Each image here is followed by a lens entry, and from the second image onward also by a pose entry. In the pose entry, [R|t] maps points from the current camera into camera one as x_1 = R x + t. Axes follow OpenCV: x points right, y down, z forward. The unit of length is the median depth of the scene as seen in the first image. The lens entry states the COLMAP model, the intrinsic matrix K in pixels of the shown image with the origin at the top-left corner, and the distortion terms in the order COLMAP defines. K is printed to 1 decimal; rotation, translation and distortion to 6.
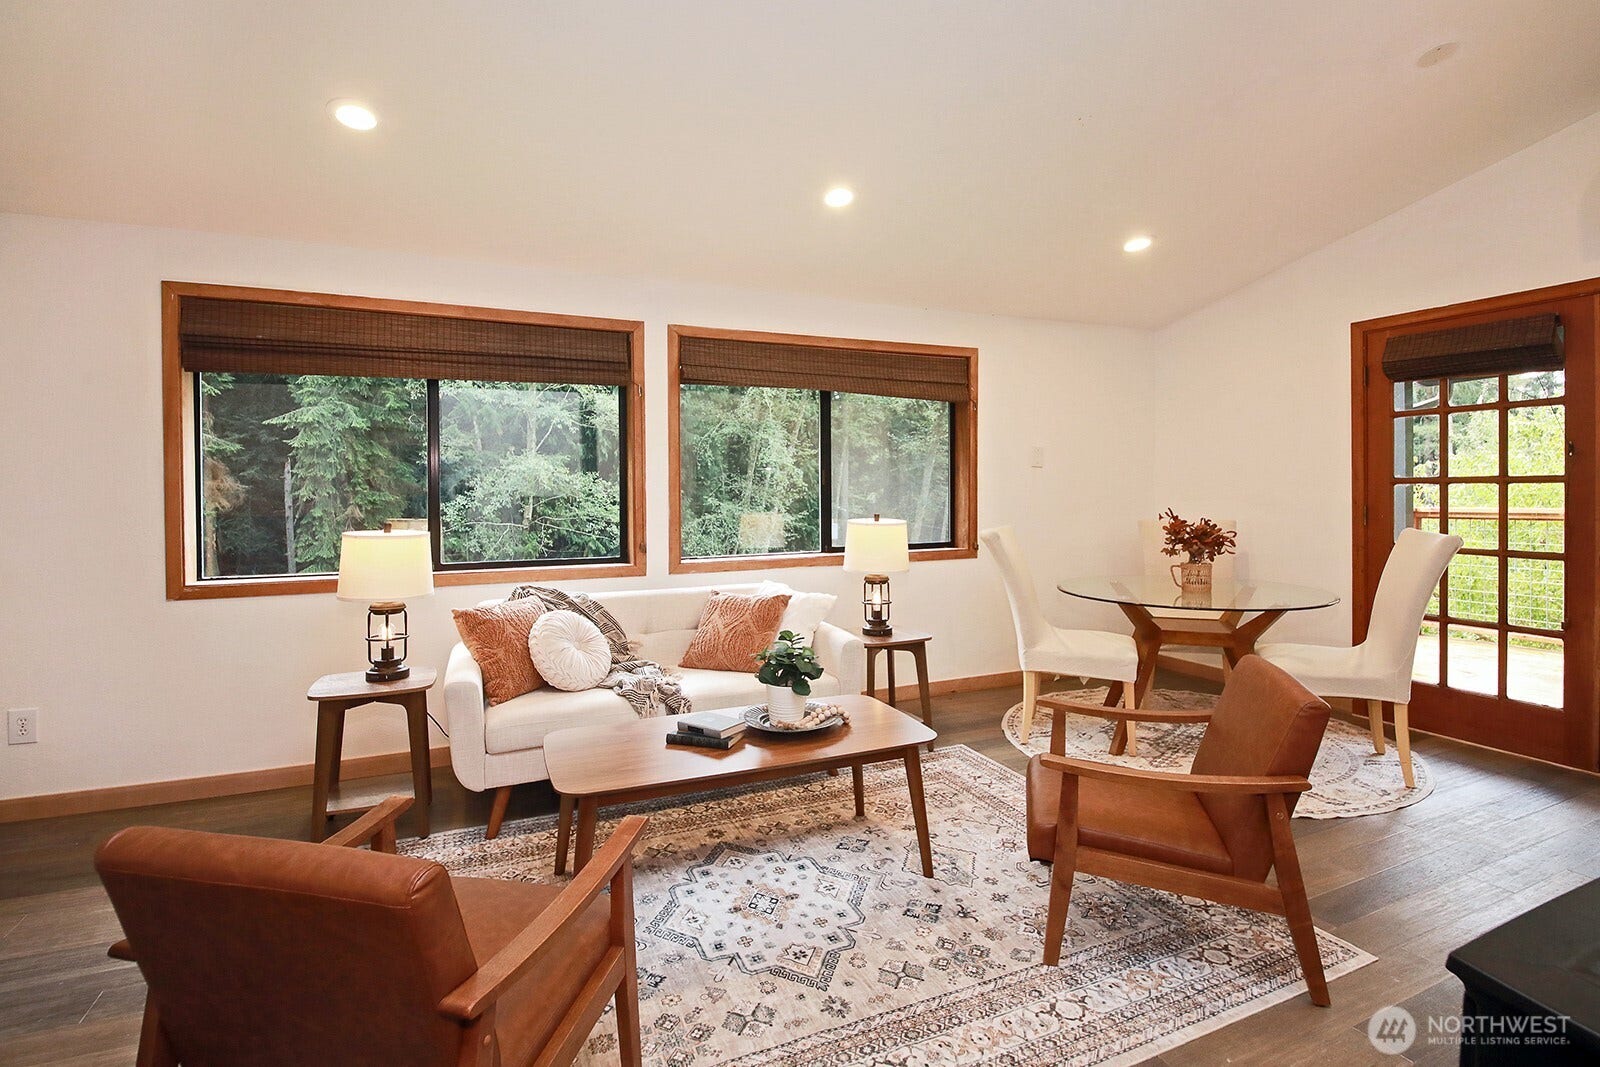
lens RADIAL K [[754.1, 0, 826.1], [0, 754.1, 538.4], [0, 0, 1]] dist [0.023991, -0.045015]
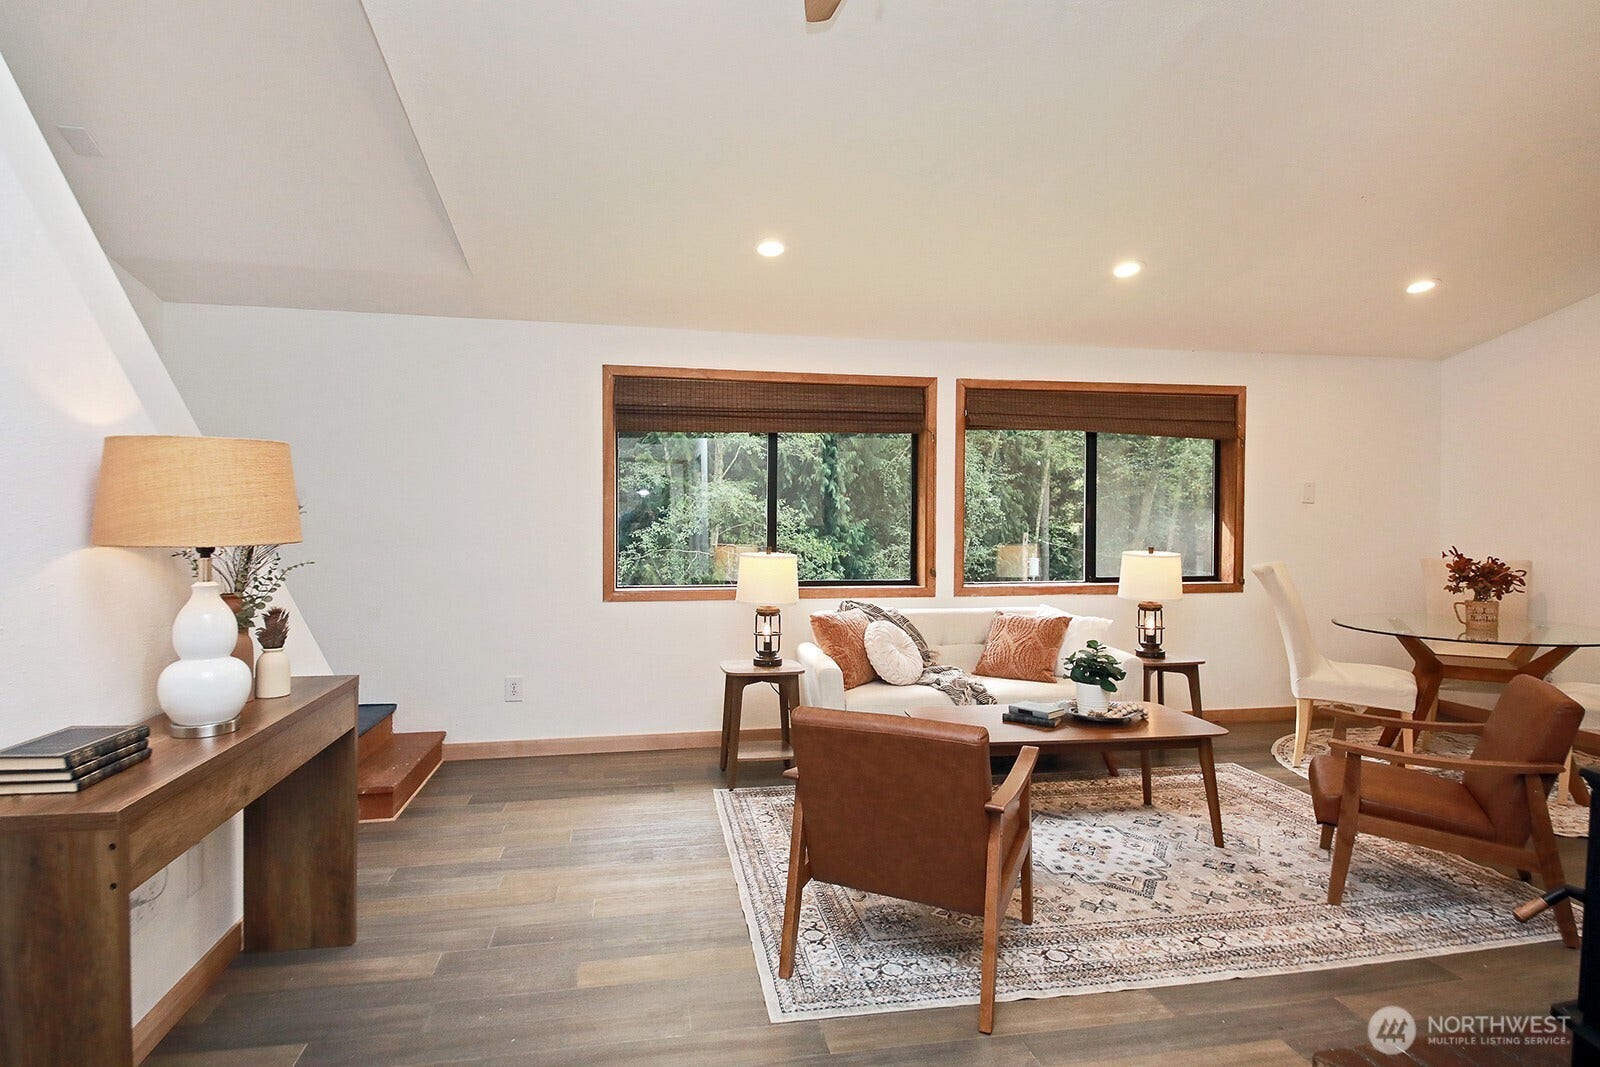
lens RADIAL K [[854.9, 0, 801.4], [0, 854.9, 549.3], [0, 0, 1]] dist [0.000751, -0.029601]
pose [[0.970546, 0.018623, -0.240193, -0.151147], [-0.025247, 0.999380, -0.024531, 0.017086], [0.239588, 0.029873, 0.970415, -0.383568]]
